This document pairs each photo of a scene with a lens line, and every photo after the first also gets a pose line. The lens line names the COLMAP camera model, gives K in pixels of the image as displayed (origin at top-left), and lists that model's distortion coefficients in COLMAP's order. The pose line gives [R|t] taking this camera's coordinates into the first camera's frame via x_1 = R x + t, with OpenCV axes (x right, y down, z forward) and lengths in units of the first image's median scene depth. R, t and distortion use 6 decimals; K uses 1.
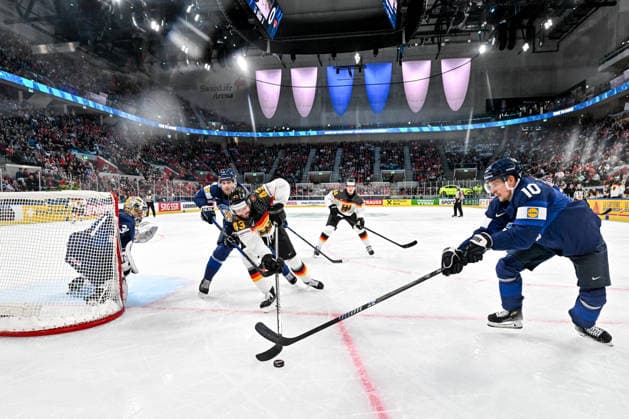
lens RADIAL K [[413.3, 0, 313.2], [0, 413.3, 234.6], [0, 0, 1]] dist [-0.003860, -0.002981]
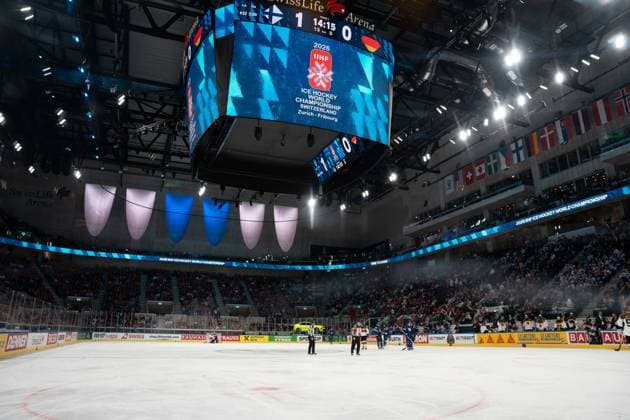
lens RADIAL K [[435.8, 0, 315.0], [0, 435.8, 210.0], [0, 0, 1]] dist [-0.102487, 0.002183]
pose [[0.849971, 0.156427, 0.503070, -0.227838], [0.036630, 0.935043, -0.352636, 0.001510], [-0.525554, 0.318158, 0.789030, 0.039724]]
